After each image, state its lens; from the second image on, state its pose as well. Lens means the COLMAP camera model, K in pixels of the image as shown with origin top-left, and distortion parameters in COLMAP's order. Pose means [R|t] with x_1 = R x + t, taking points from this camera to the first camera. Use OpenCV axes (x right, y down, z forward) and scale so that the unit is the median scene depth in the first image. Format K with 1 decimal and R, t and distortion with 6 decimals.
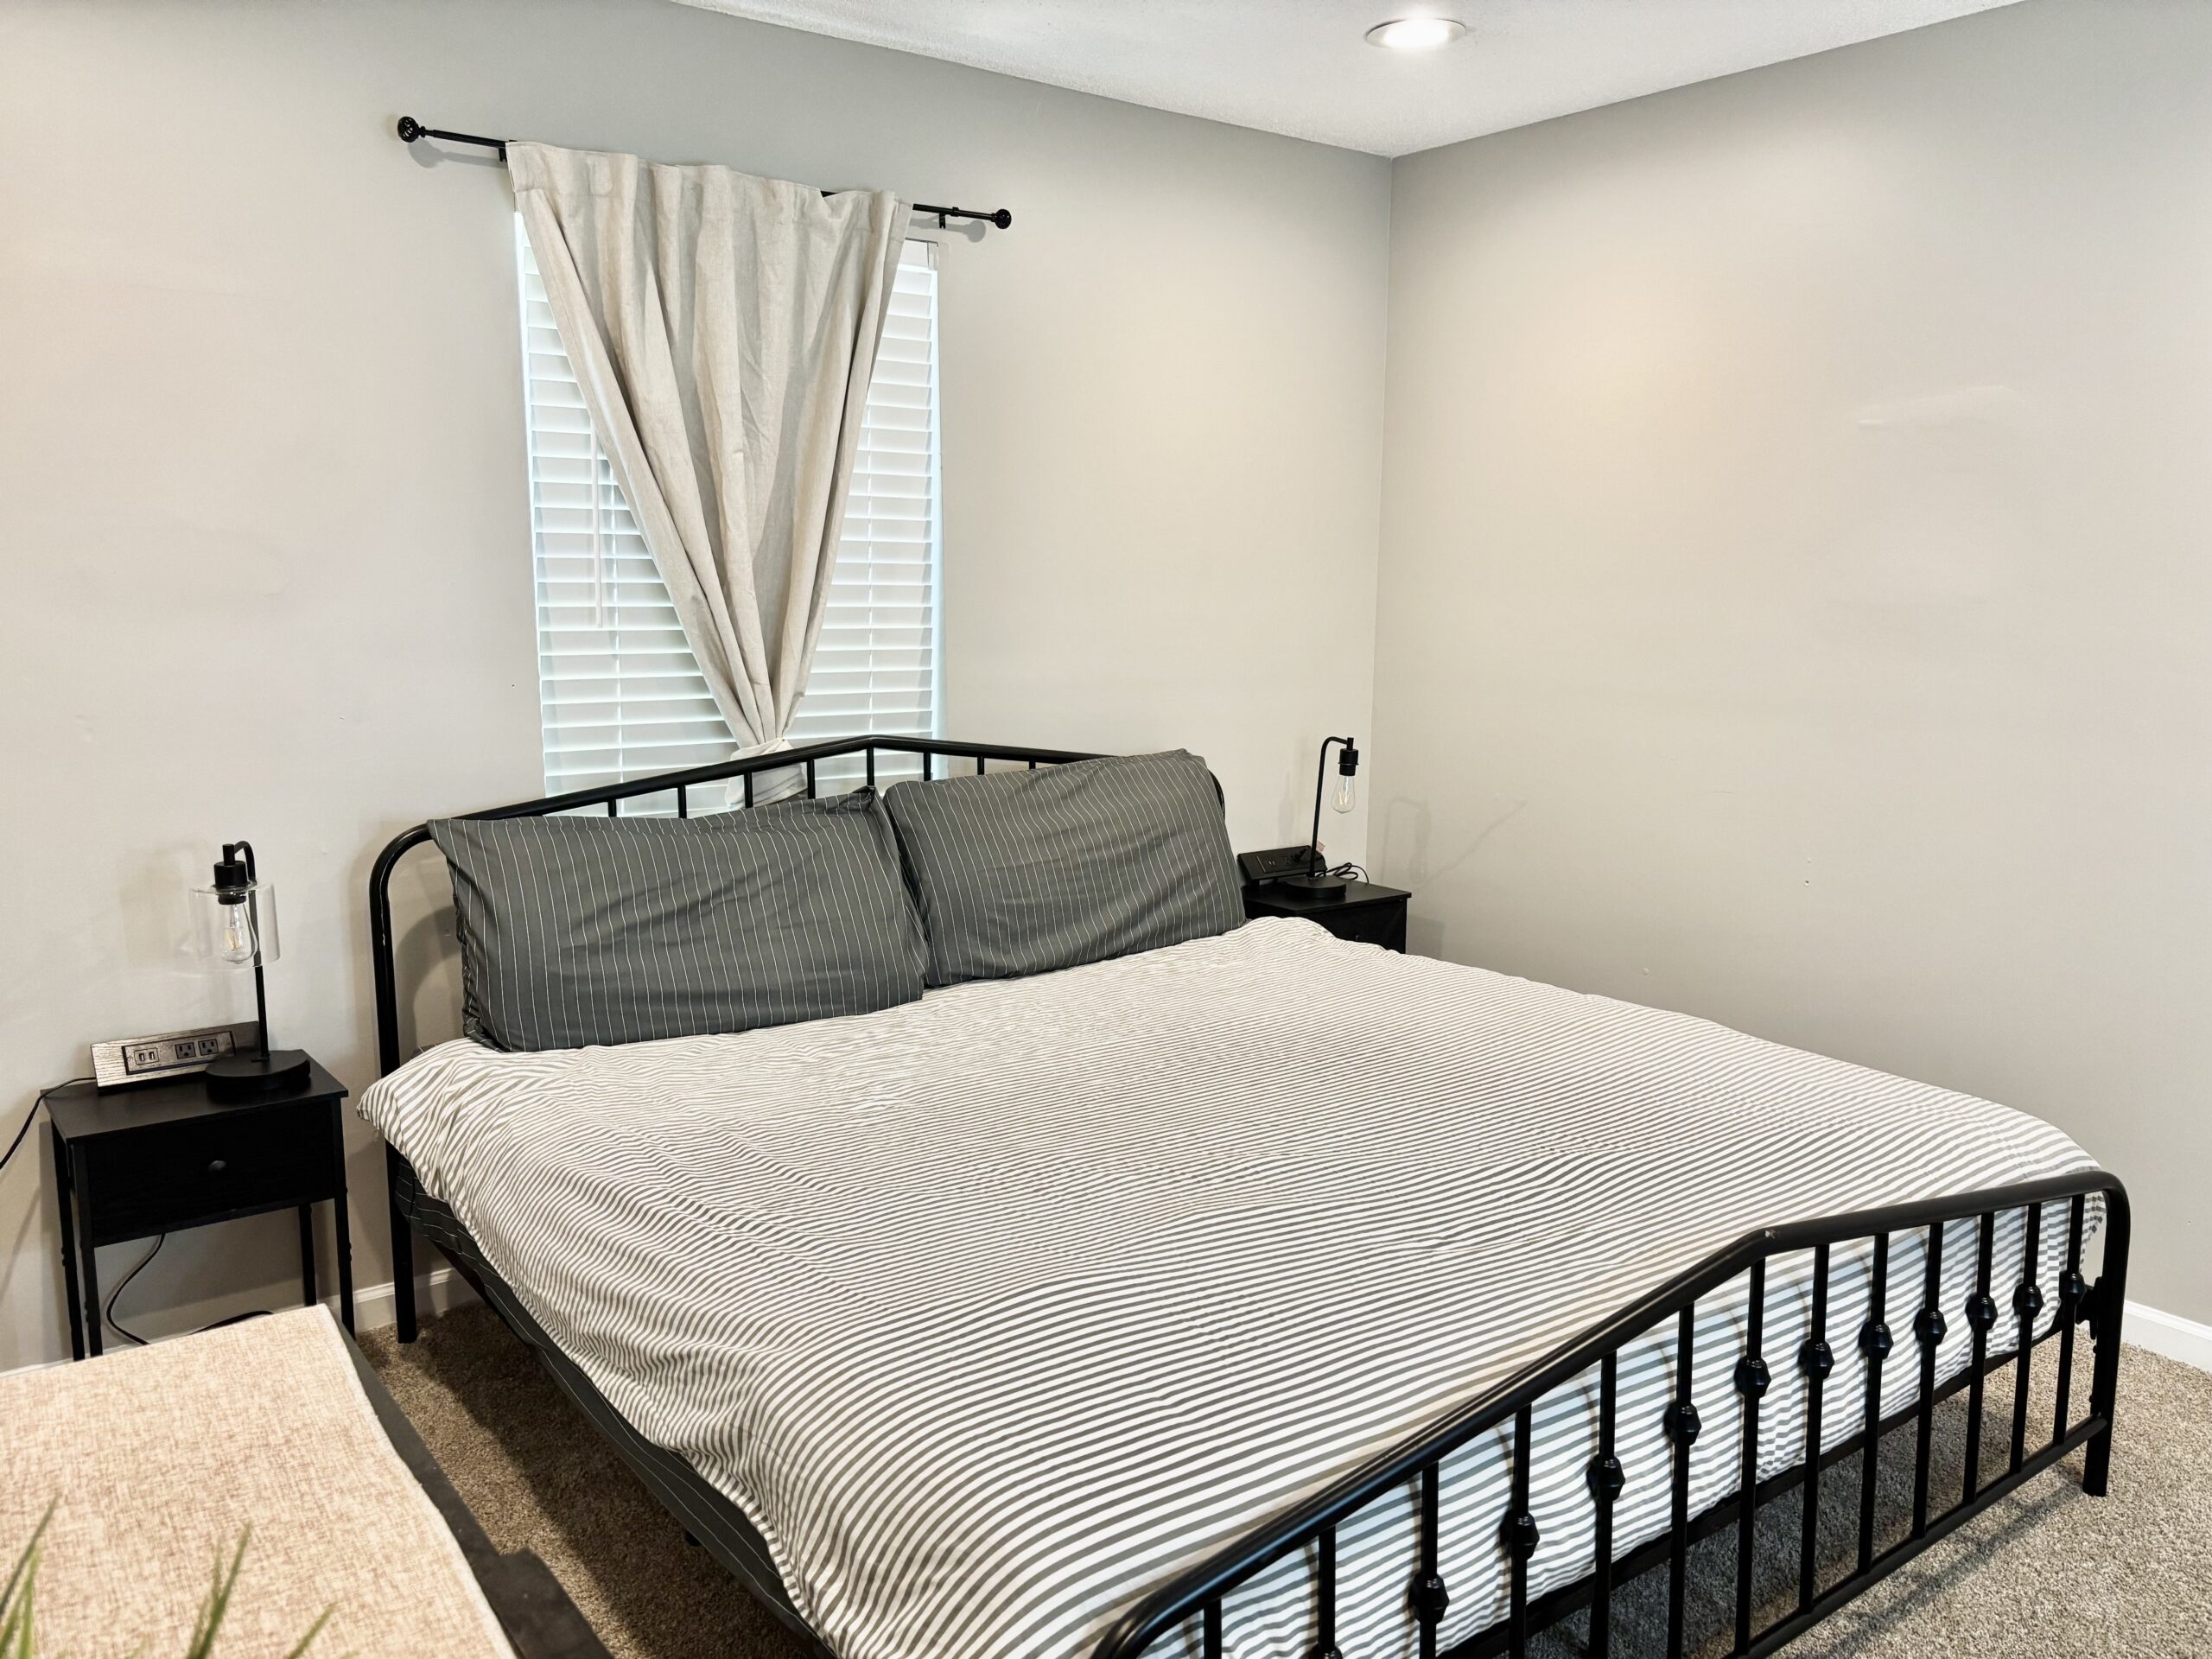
lens RADIAL K [[1644.5, 0, 1114.6], [0, 1644.5, 819.3], [0, 0, 1]] dist [0.048144, -0.067386]
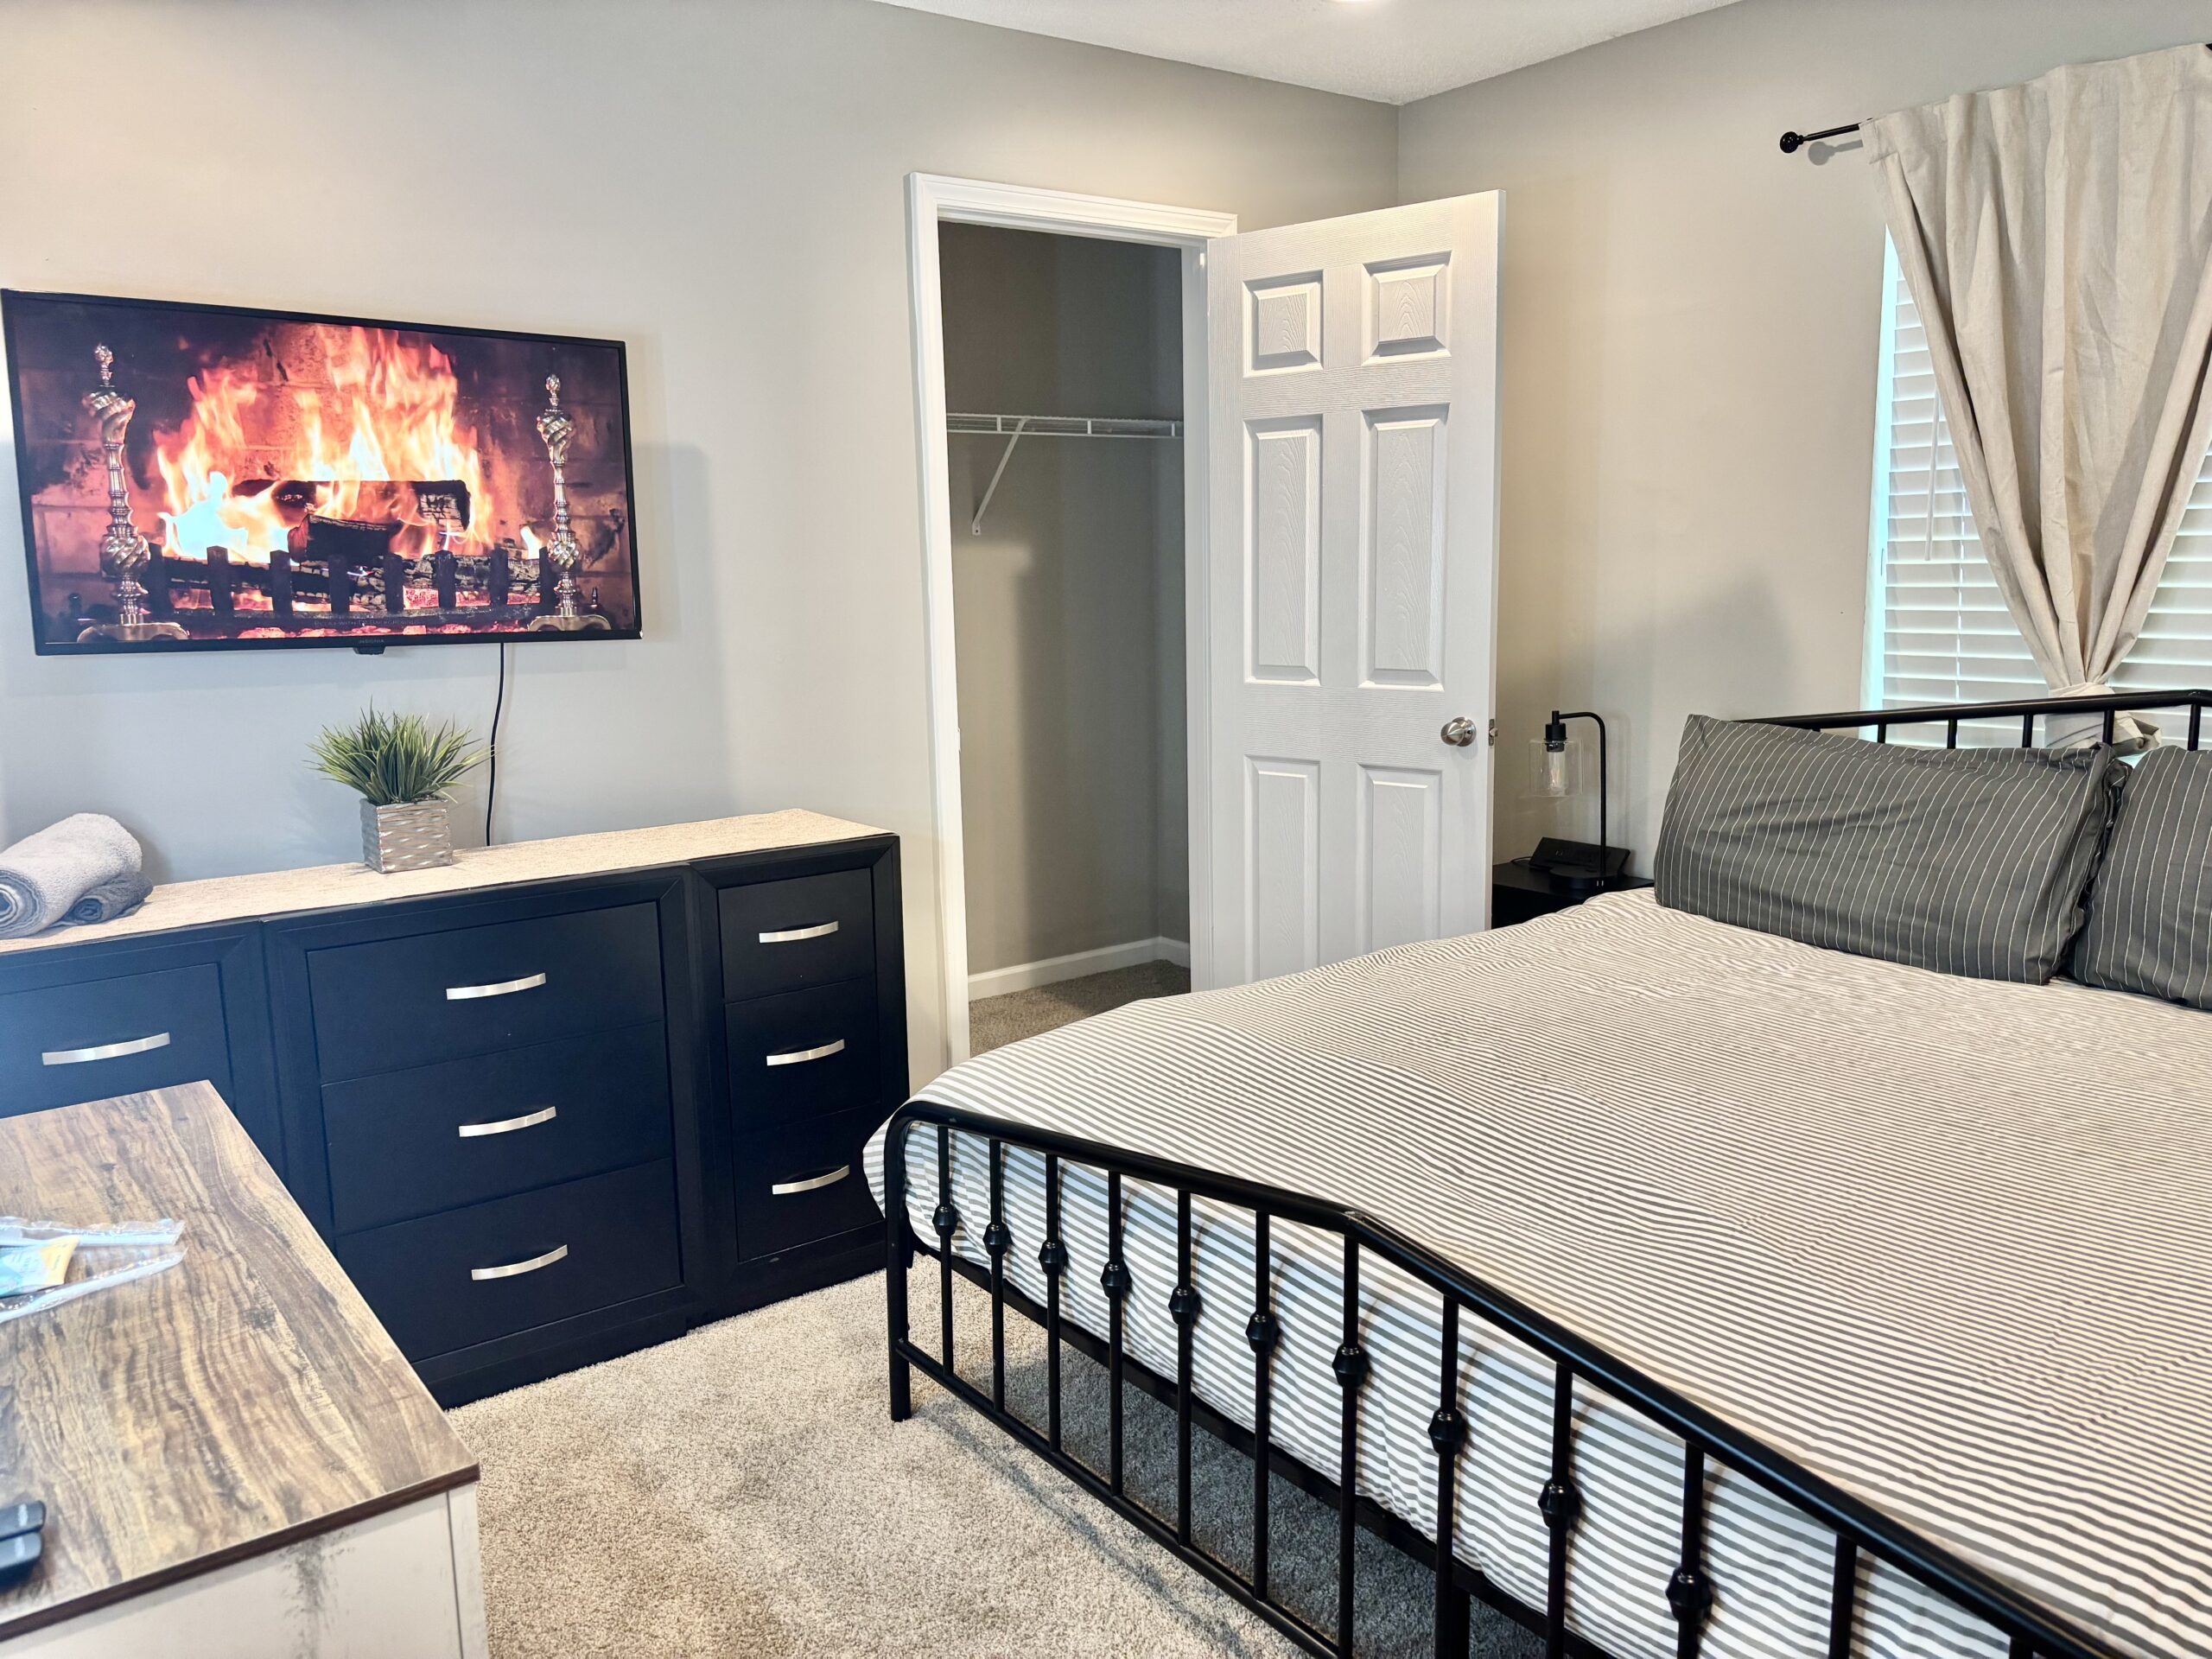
lens RADIAL K [[1644.5, 0, 1111.3], [0, 1644.5, 825.4], [0, 0, 1]] dist [0.048144, -0.067386]
pose [[0.010466, 0.155169, -0.987833, 0.751014], [-0.123765, 0.980491, 0.152705, -0.049107], [0.992256, 0.120661, 0.029466, 0.487262]]
